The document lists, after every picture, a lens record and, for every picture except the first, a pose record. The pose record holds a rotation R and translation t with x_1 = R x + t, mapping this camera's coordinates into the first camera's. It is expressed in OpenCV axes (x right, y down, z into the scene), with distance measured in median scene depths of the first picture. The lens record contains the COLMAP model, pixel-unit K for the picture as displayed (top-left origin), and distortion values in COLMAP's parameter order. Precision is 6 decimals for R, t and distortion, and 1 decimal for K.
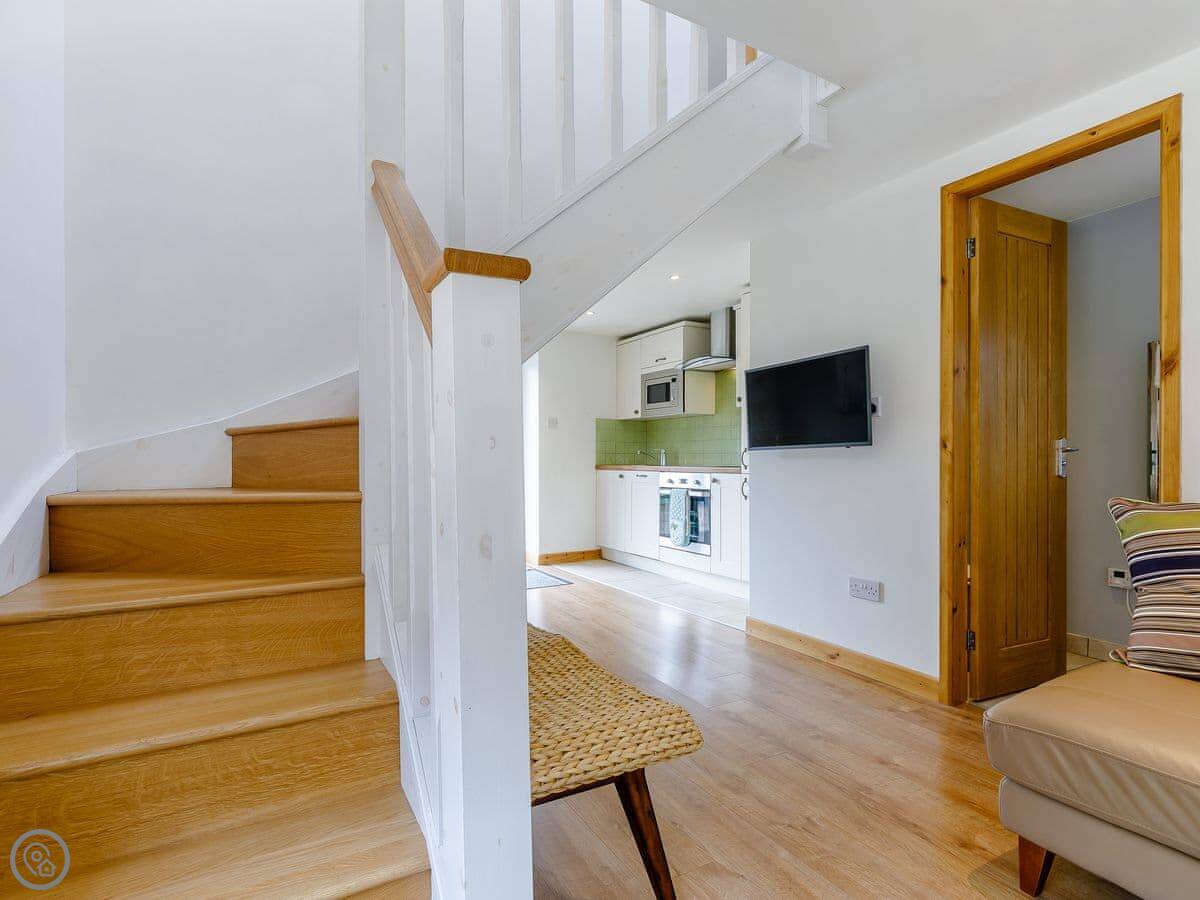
lens RADIAL K [[607.1, 0, 596.1], [0, 607.1, 463.7], [0, 0, 1]] dist [-0.001789, -0.001873]
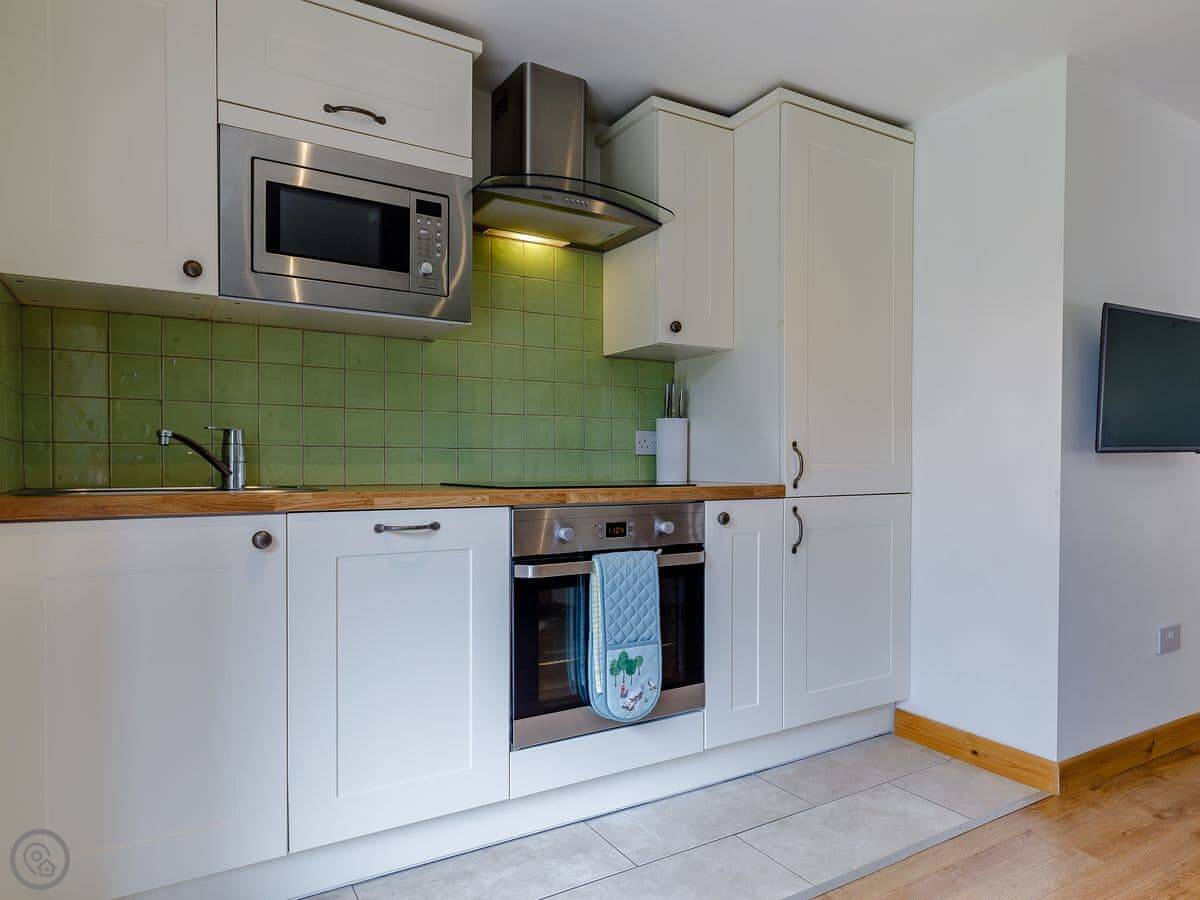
lens RADIAL K [[607.1, 0, 596.1], [0, 607.1, 463.7], [0, 0, 1]] dist [-0.001789, -0.001873]
pose [[0.065870, -0.009809, 0.997780, -0.235158], [0.011759, 0.999890, 0.009053, -0.011436], [-0.997759, 0.011136, 0.065979, 1.181159]]
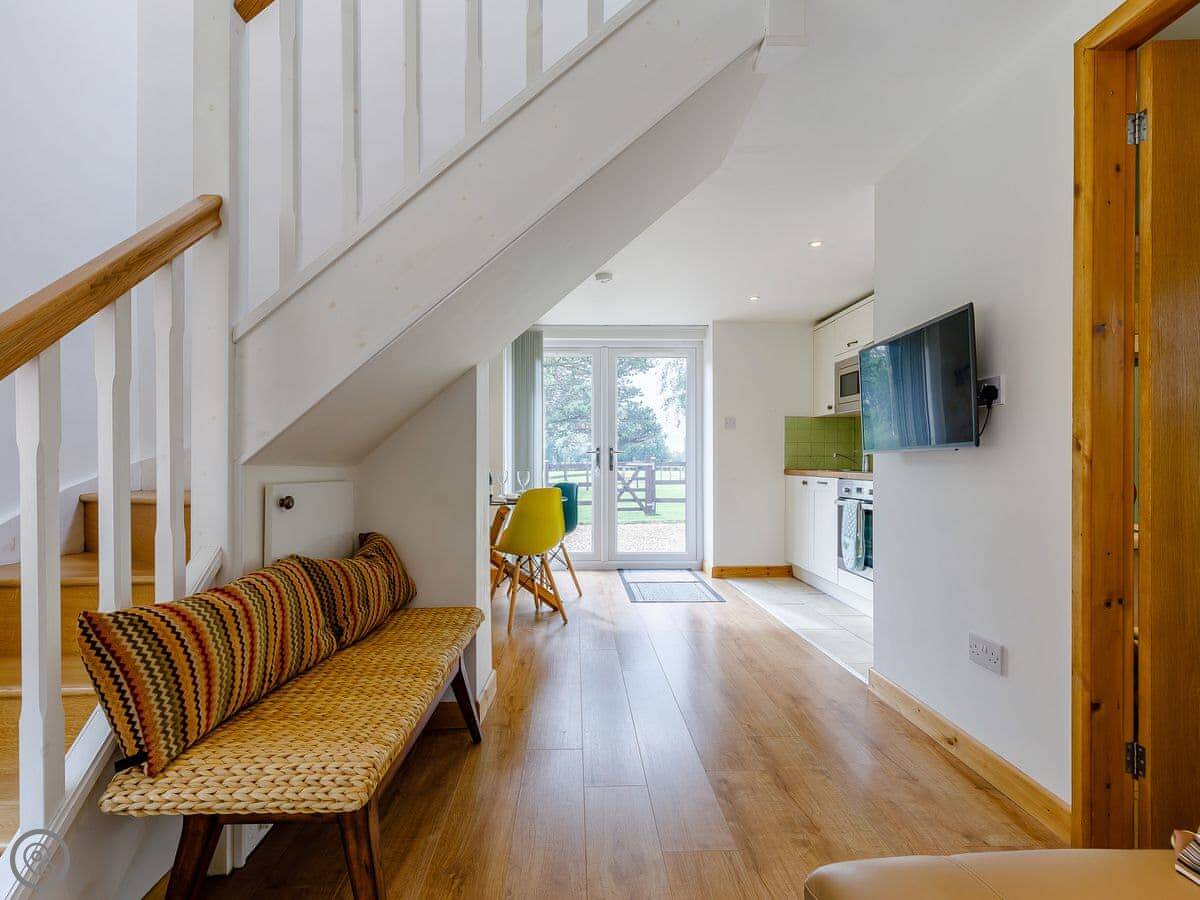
lens RADIAL K [[625.7, 0, 599.4], [0, 625.7, 463.9], [0, 0, 1]] dist [0.002992, 0.000555]
pose [[0.888510, 0.002767, -0.458849, 0.259898], [-0.003988, 0.999991, -0.001692, -0.004916], [0.458840, 0.003333, 0.888513, 0.108513]]
